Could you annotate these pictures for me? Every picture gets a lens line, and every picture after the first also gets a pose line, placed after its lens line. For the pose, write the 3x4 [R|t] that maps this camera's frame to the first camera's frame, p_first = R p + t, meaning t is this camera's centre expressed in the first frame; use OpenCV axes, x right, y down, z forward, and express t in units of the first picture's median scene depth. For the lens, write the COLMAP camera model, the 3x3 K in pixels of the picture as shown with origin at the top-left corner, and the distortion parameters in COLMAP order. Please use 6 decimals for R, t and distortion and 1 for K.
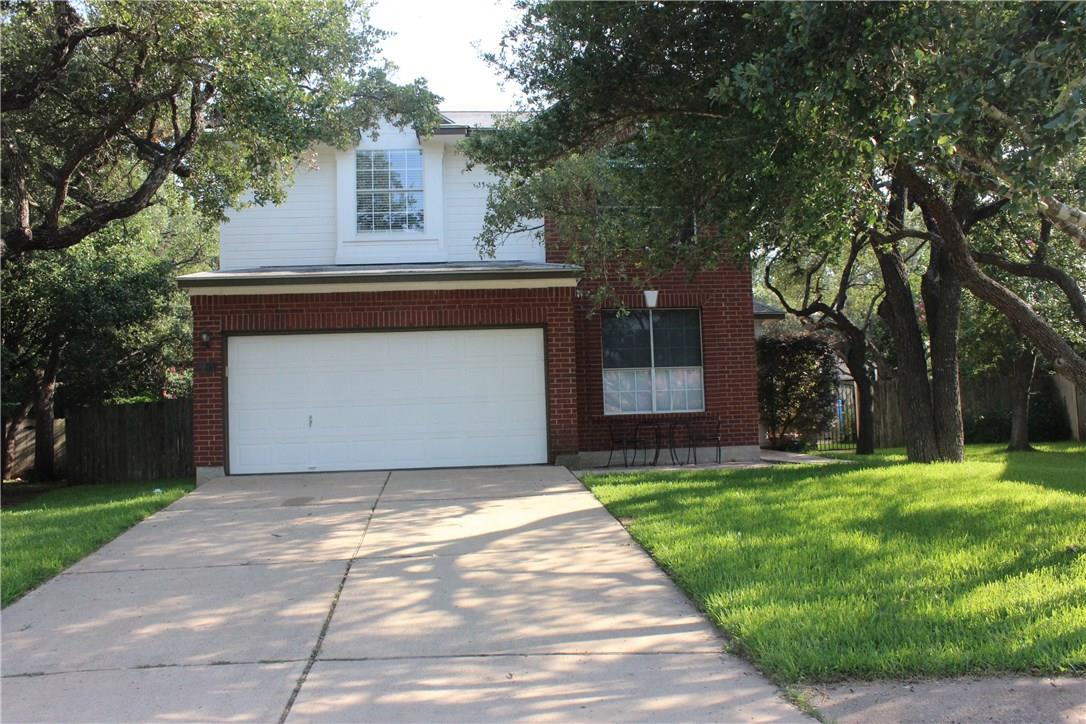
lens RADIAL K [[919.5, 0, 544.0], [0, 919.5, 361.8], [0, 0, 1]] dist [-0.008186, -0.001988]
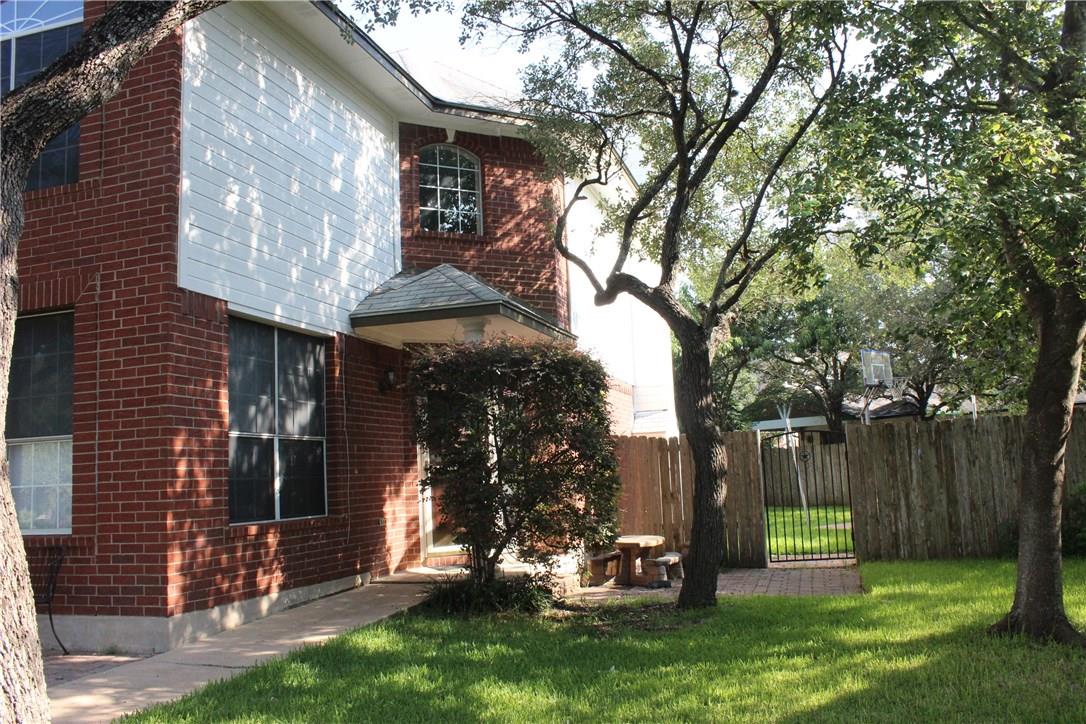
lens RADIAL K [[919.5, 0, 542.8], [0, 919.5, 362.6], [0, 0, 1]] dist [-0.008186, -0.001988]
pose [[0.910792, -0.048917, -0.409957, 0.570522], [0.041967, 0.998782, -0.025941, -0.008790], [0.410727, 0.006422, 0.911736, 0.678762]]
